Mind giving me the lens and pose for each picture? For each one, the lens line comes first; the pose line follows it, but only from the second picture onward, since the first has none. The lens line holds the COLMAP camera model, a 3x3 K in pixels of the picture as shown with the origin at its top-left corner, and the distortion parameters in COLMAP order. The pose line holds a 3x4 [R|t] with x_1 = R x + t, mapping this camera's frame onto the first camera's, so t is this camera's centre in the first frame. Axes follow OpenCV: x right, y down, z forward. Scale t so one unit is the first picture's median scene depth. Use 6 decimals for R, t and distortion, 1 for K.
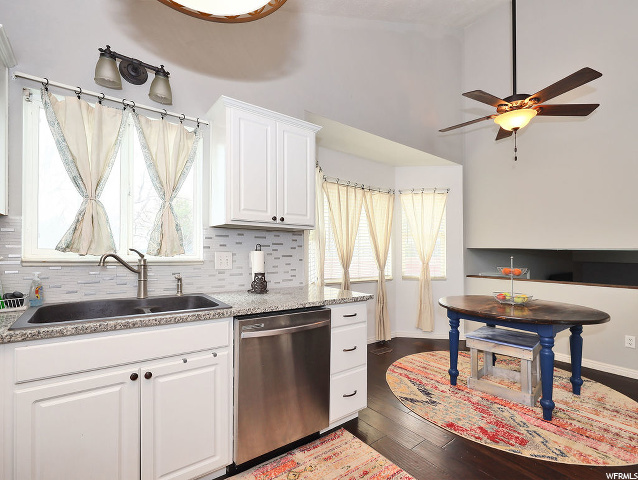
lens RADIAL K [[304.8, 0, 318.8], [0, 304.8, 247.9], [0, 0, 1]] dist [0.000704, 0.000602]
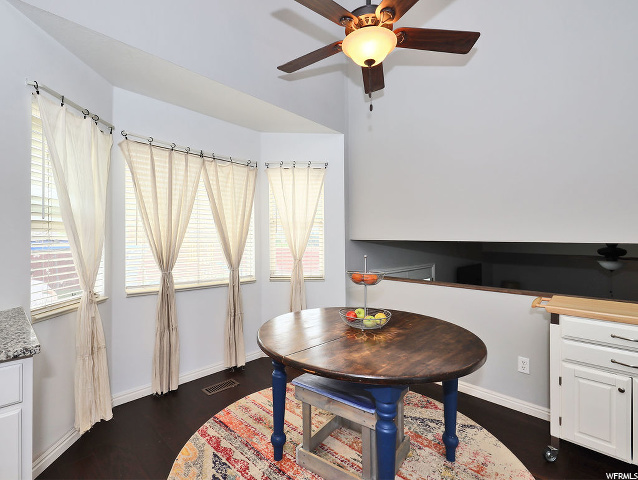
lens RADIAL K [[303.4, 0, 317.0], [0, 303.4, 234.4], [0, 0, 1]] dist [-0.002020, -0.000574]
pose [[0.986287, 0.000455, 0.165041, 0.288904], [0.000215, 0.999992, -0.004046, -0.009470], [-0.165042, 0.004026, 0.986278, 0.253190]]
